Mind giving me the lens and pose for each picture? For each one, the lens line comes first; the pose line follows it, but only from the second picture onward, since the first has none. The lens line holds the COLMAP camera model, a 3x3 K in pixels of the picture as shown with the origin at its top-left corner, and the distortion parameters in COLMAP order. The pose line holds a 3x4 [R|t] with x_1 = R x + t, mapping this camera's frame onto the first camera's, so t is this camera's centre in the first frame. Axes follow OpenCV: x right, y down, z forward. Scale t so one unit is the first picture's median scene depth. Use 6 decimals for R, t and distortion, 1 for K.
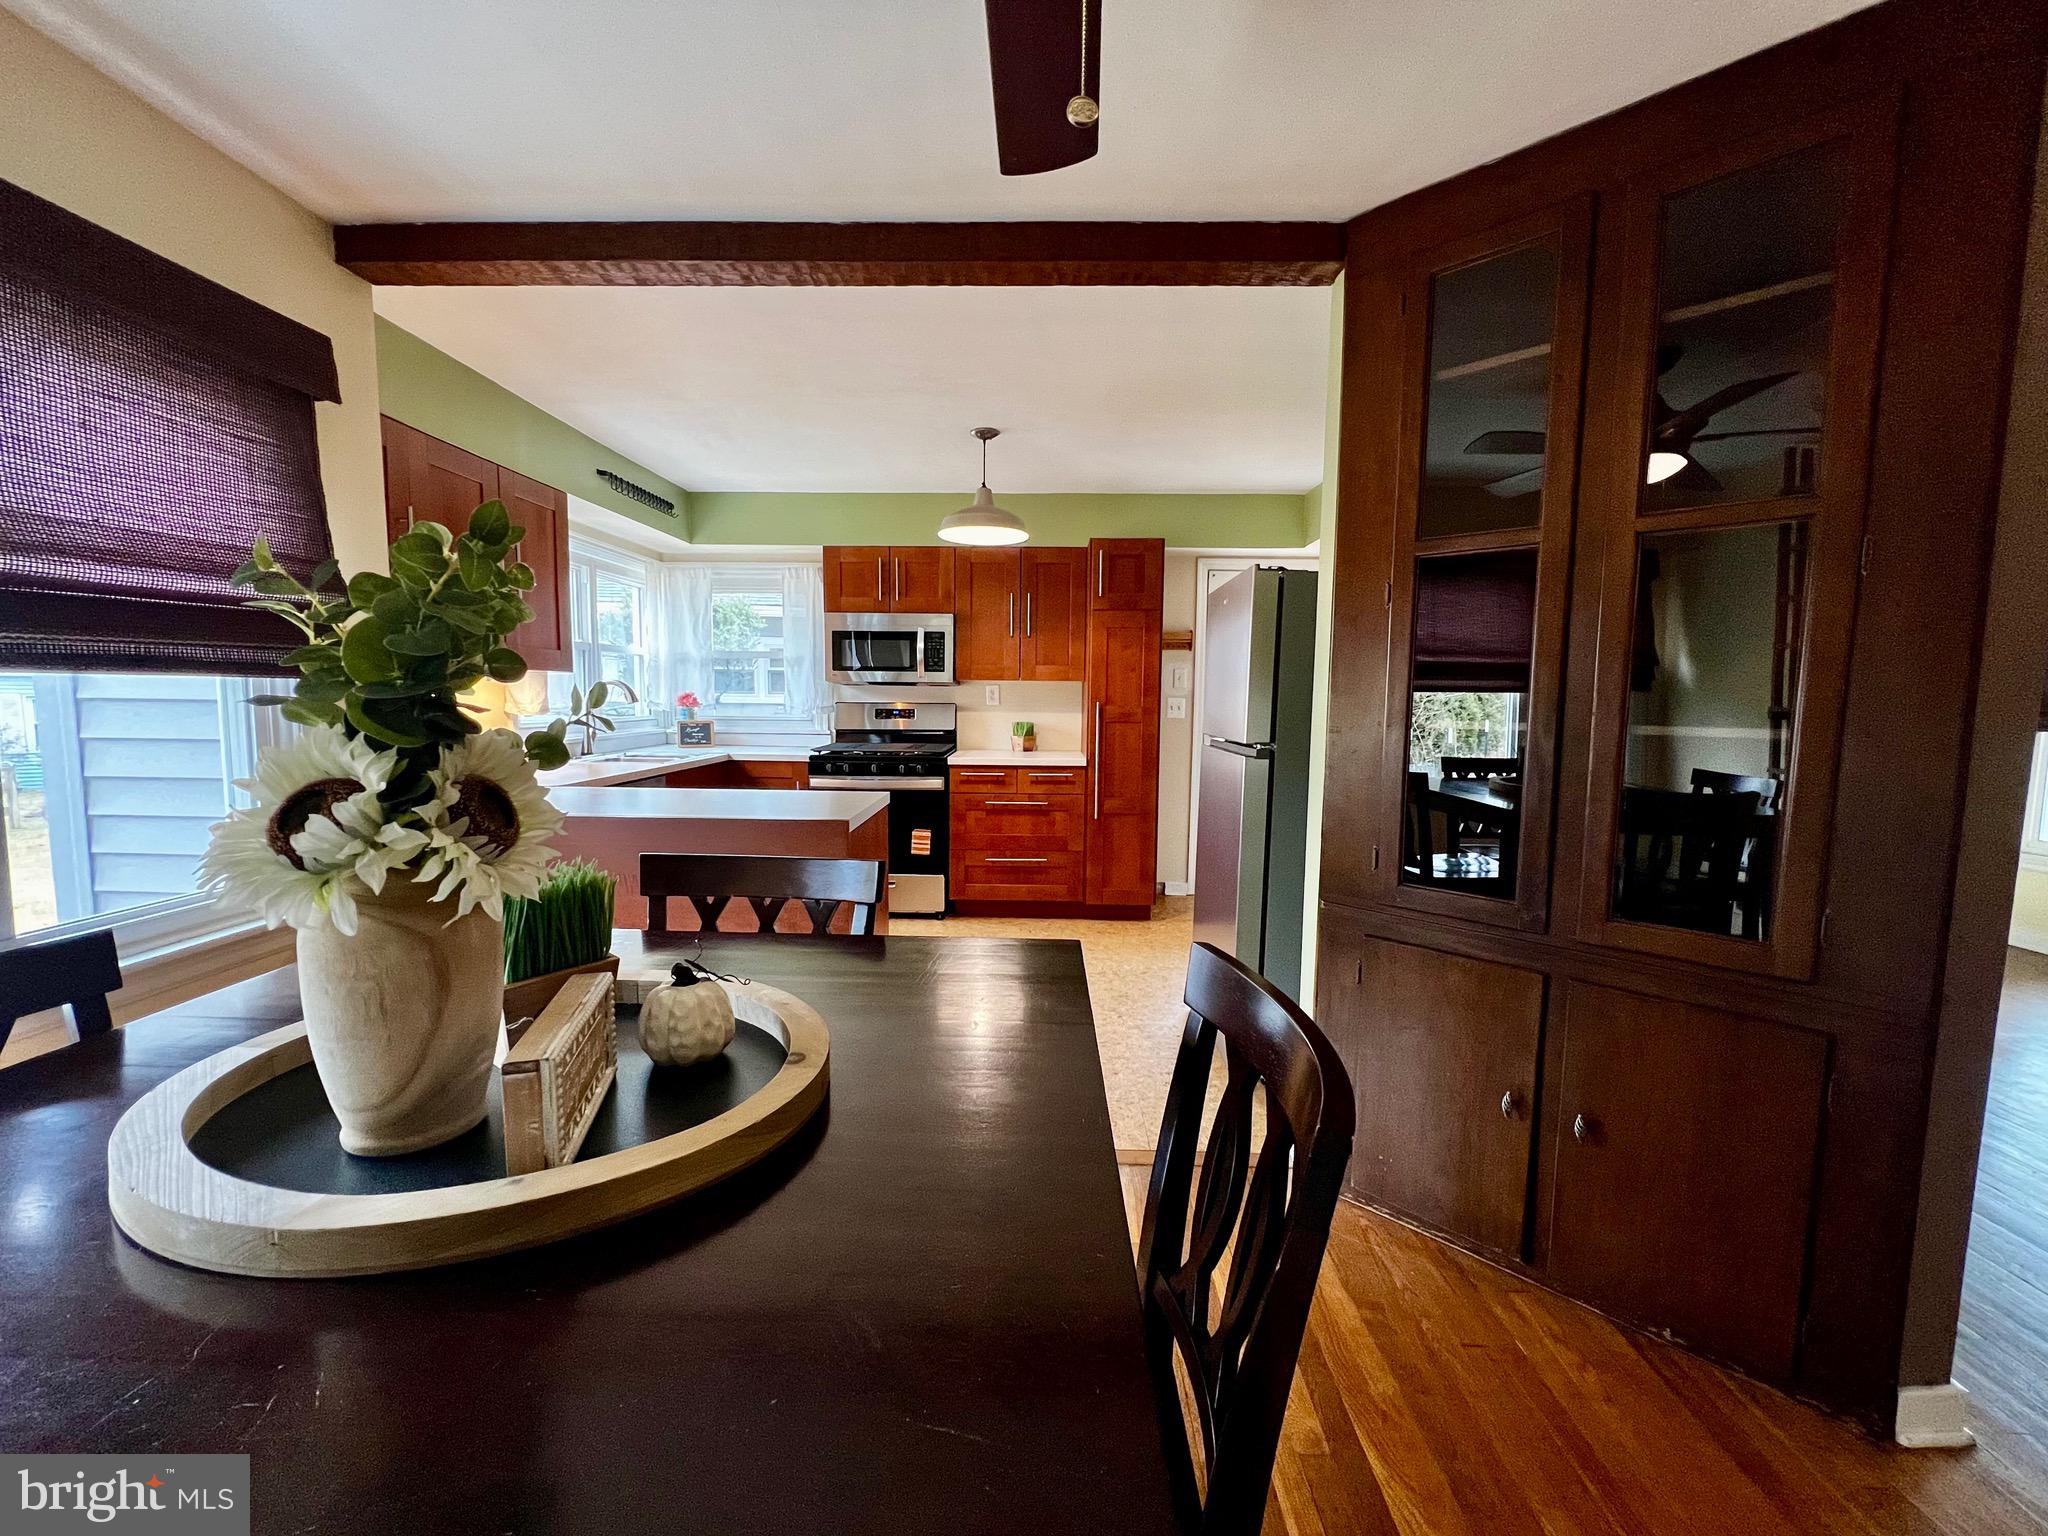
lens RADIAL K [[827.6, 0, 1029.9], [0, 827.6, 774.5], [0, 0, 1]] dist [-0.001961, 0.000589]
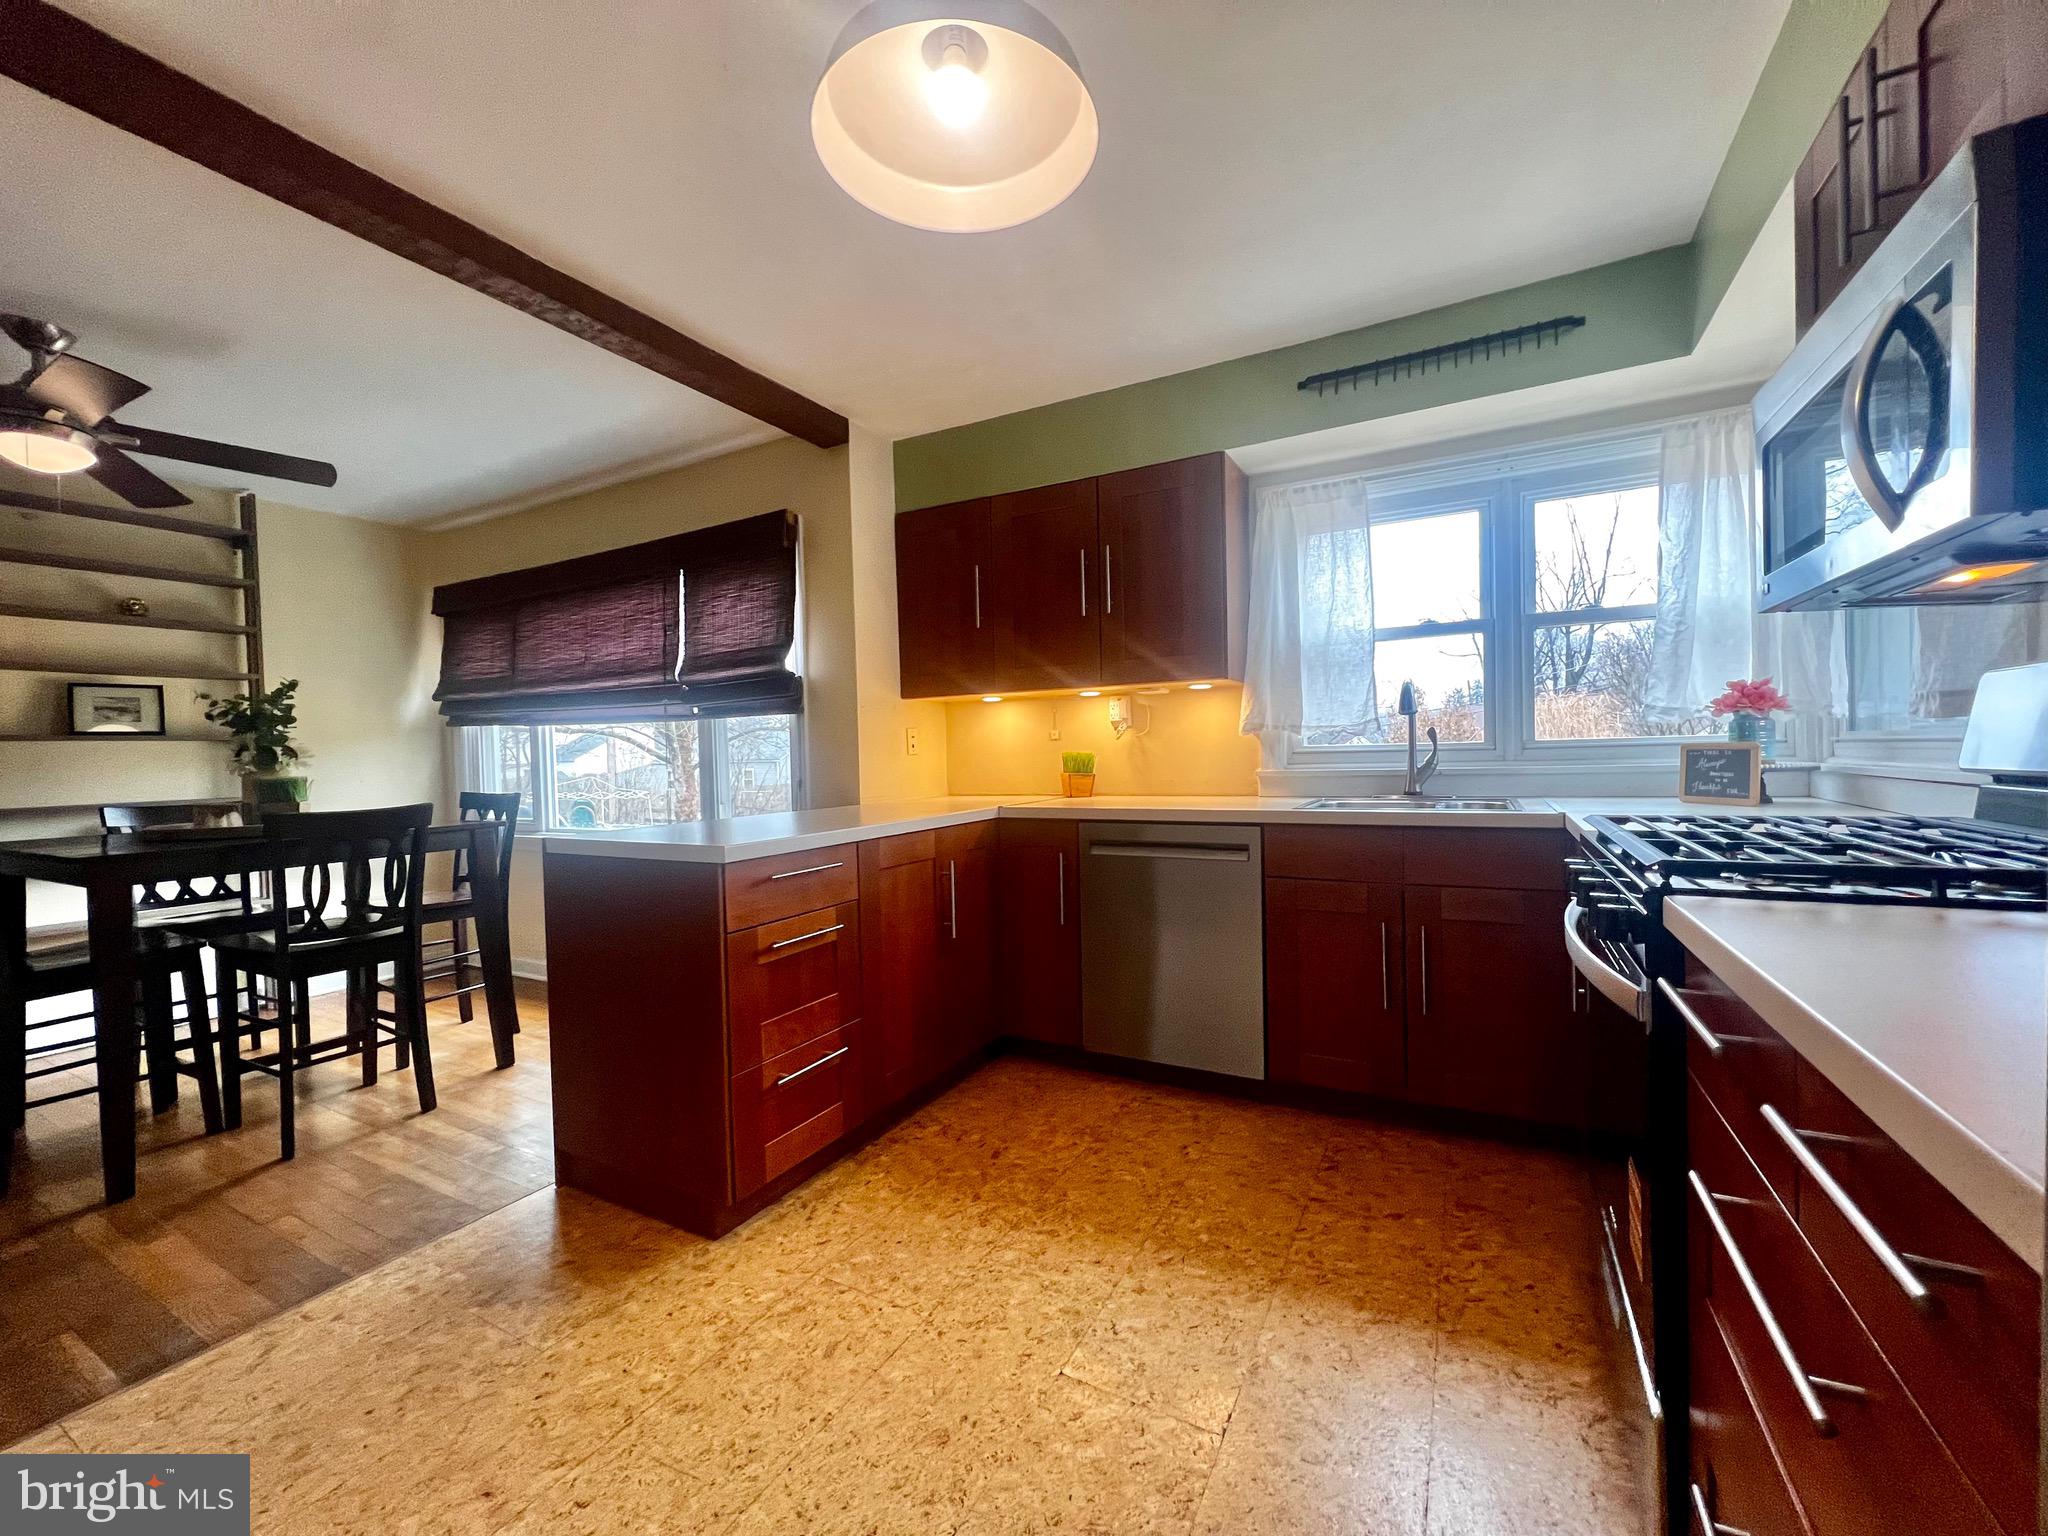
lens RADIAL K [[818.2, 0, 1026.4], [0, 818.2, 766.8], [0, 0, 1]] dist [-0.002773, 0.000468]
pose [[-0.461980, 0.012914, -0.886796, 0.164390], [-0.066919, 0.996536, 0.049374, -0.052216], [0.884362, 0.082154, -0.459516, 0.931678]]
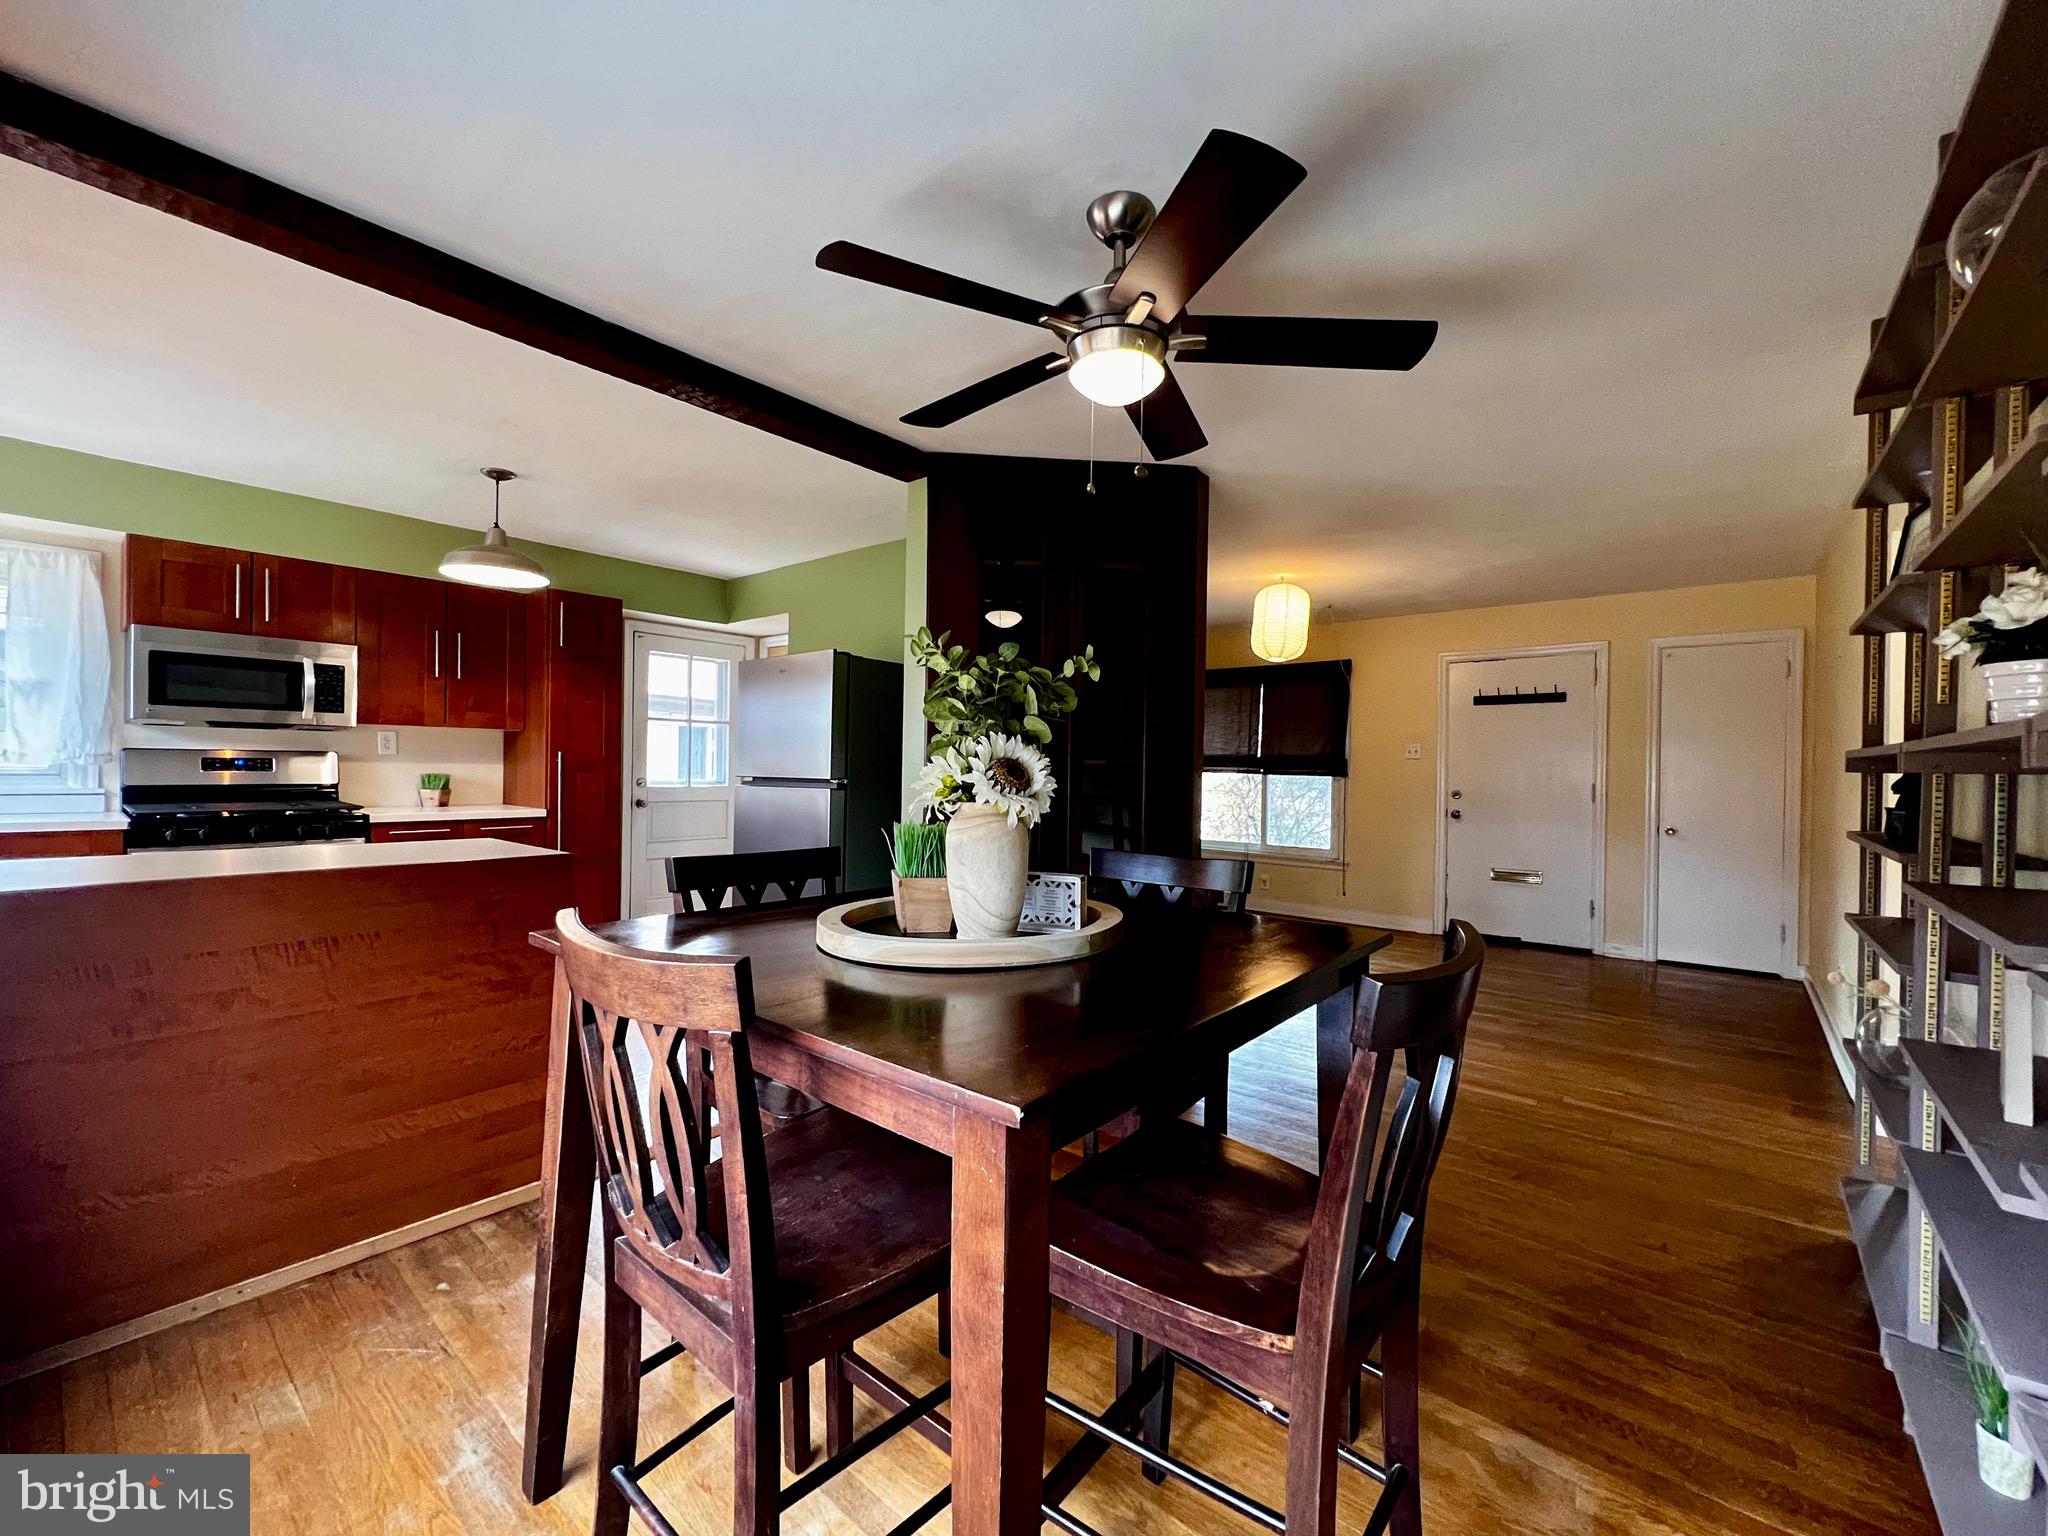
lens RADIAL K [[827.6, 0, 1017.3], [0, 827.6, 770.6], [0, 0, 1]] dist [-0.001961, 0.000589]
pose [[0.634781, -0.003276, 0.772685, -0.326444], [0.065317, 0.996639, -0.049433, 0.019555], [-0.769926, 0.081849, 0.632862, -0.047234]]
